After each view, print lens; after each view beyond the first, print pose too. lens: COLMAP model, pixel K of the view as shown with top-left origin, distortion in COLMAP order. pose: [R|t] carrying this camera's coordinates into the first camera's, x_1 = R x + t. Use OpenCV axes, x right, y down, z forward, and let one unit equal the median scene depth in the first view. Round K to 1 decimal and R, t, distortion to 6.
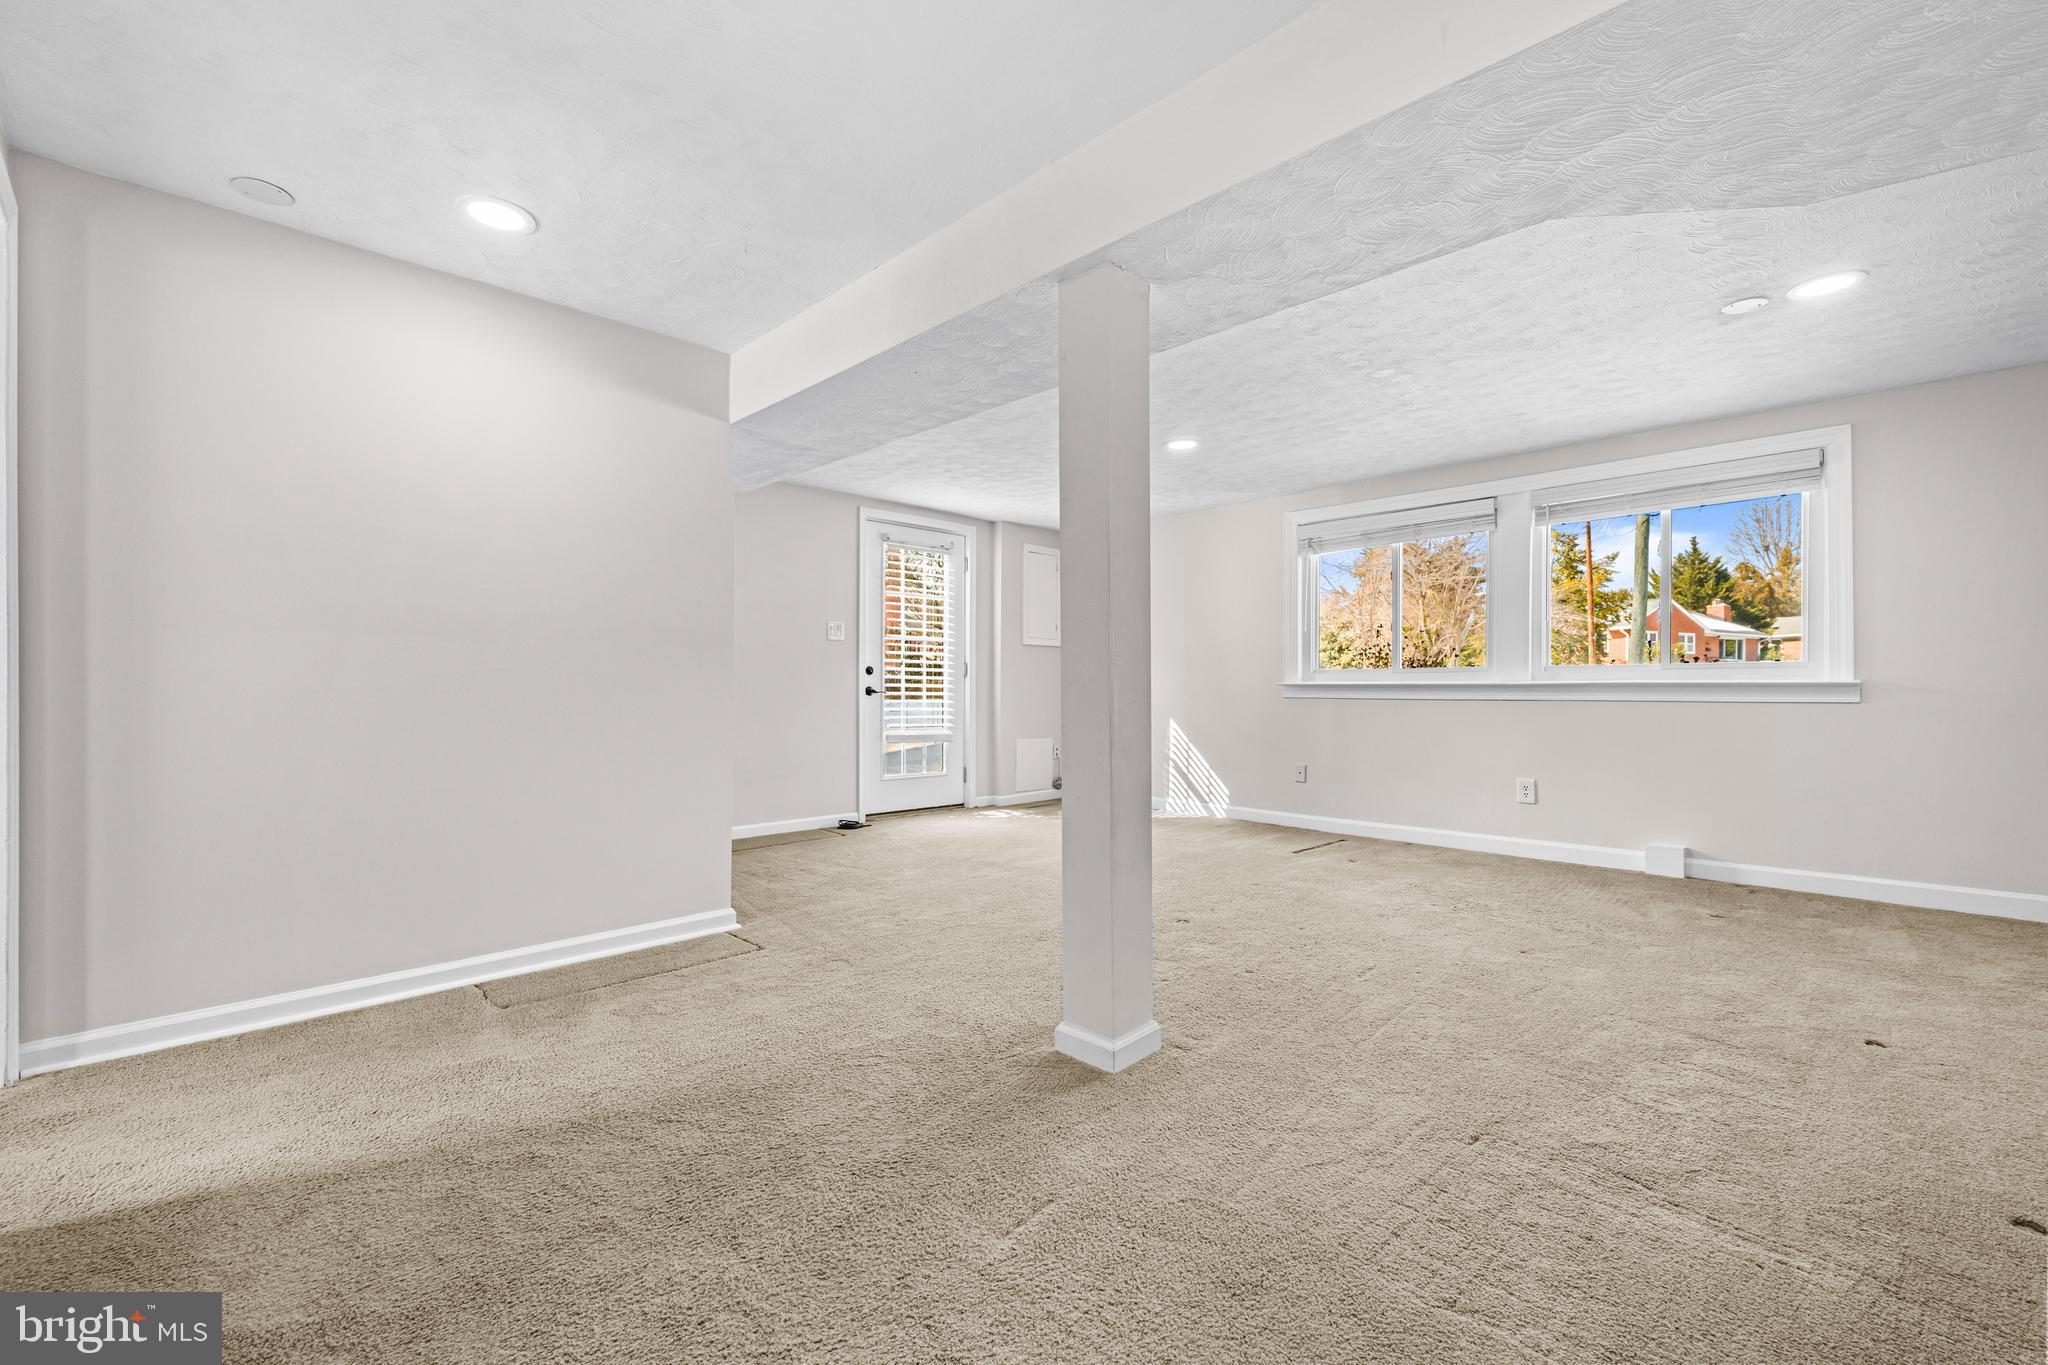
lens RADIAL K [[864.3, 0, 1023.8], [0, 864.3, 692.6], [0, 0, 1]] dist [0.000095, -0.000559]
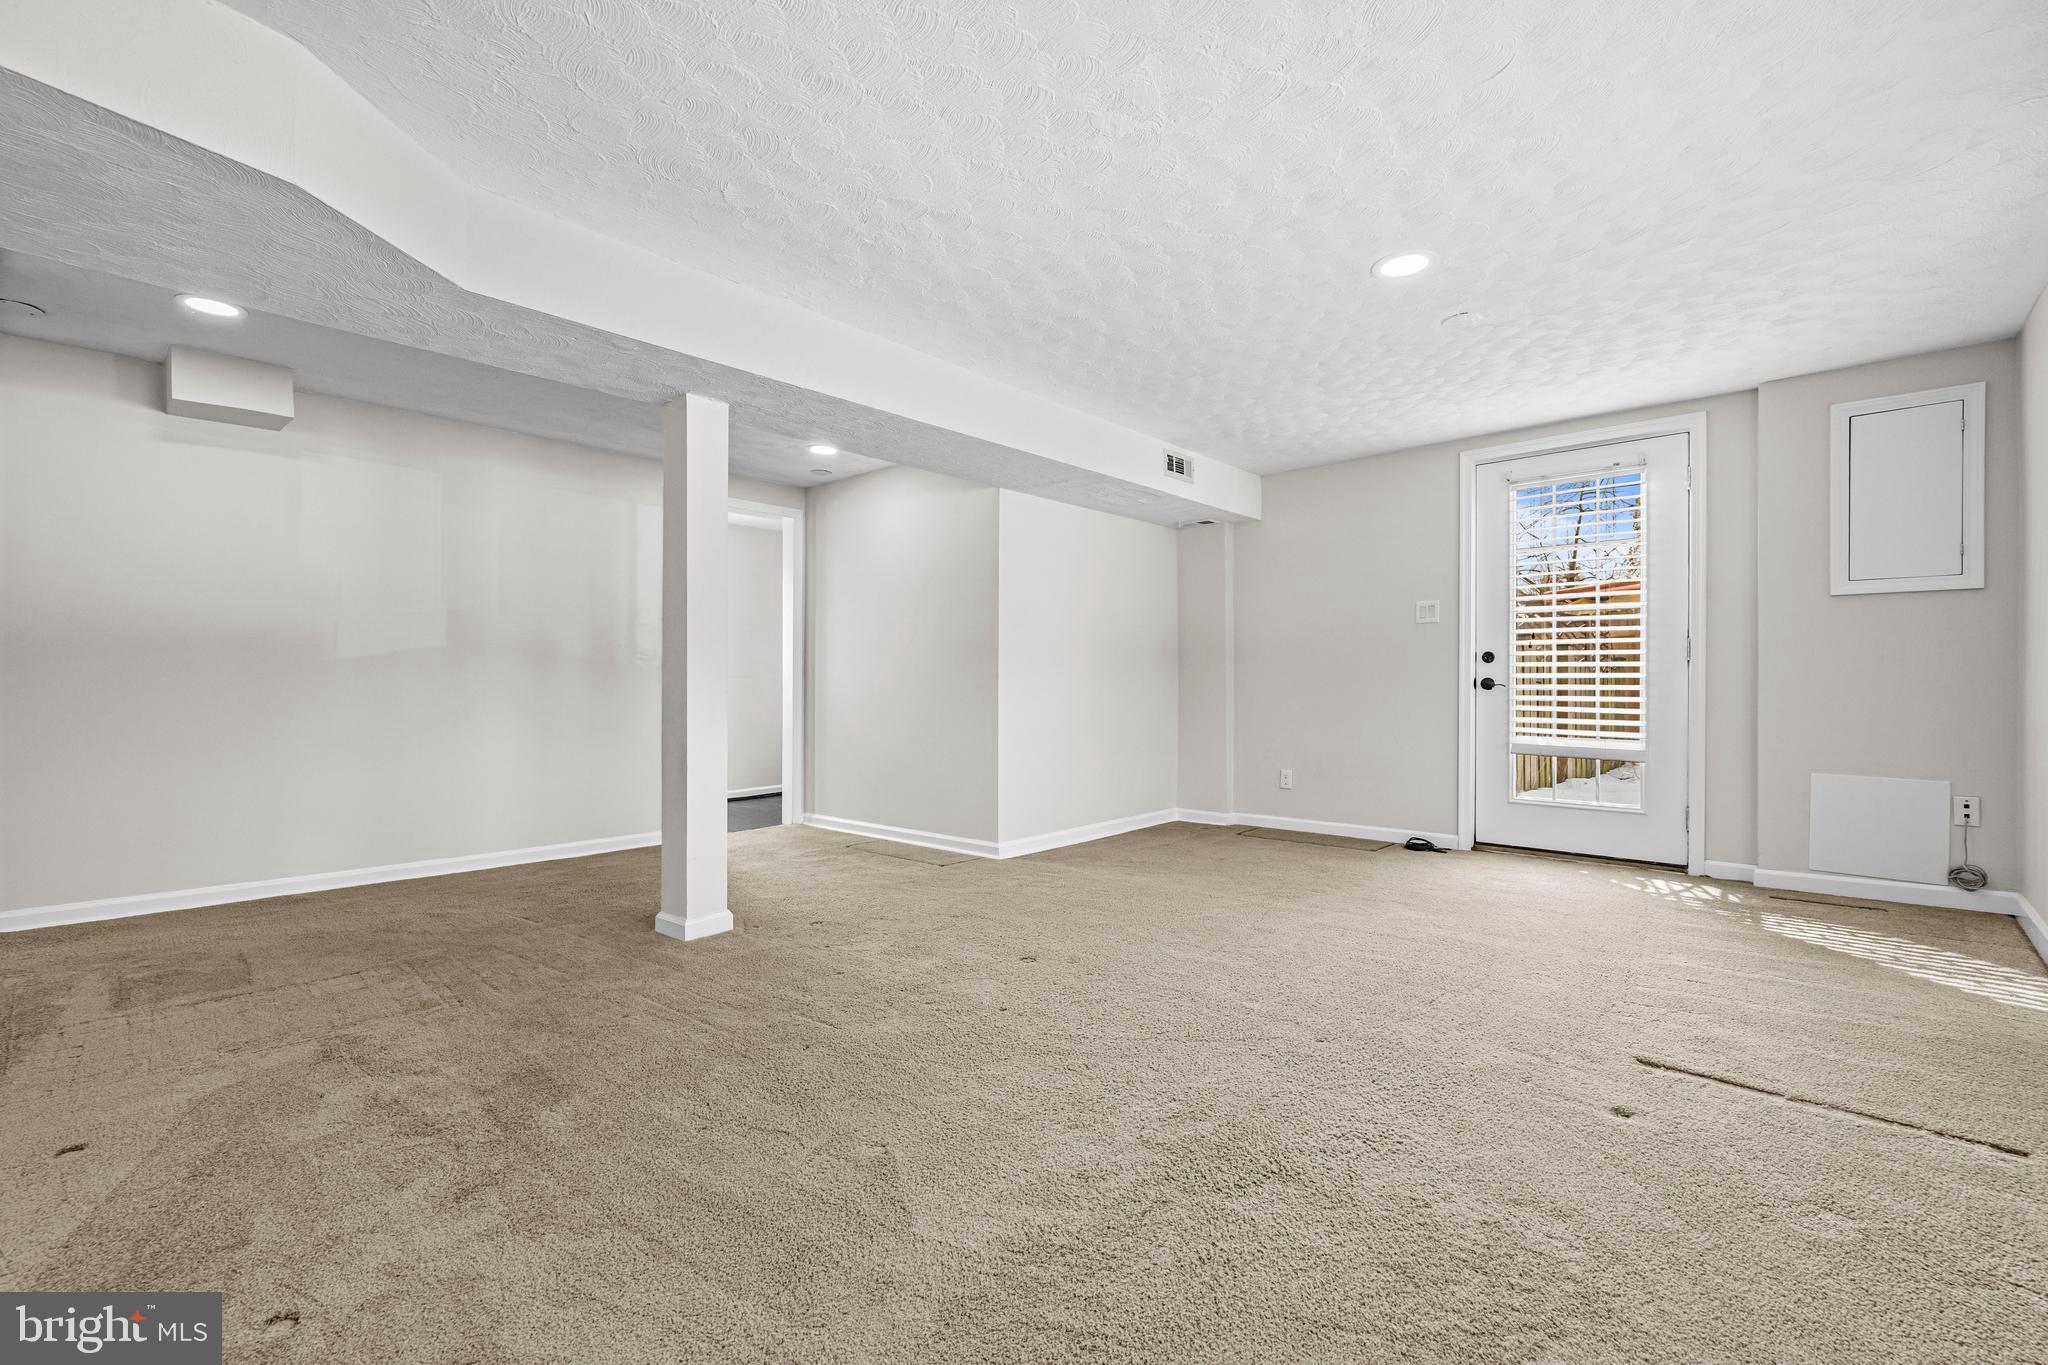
lens RADIAL K [[864.3, 0, 1023.2], [0, 864.3, 682.2], [0, 0, 1]] dist [0.000095, -0.000559]
pose [[0.044676, -0.003094, -0.998997, 0.577711], [0.002335, 0.999993, -0.002993, -0.001926], [0.998999, -0.002199, 0.044683, 0.549369]]
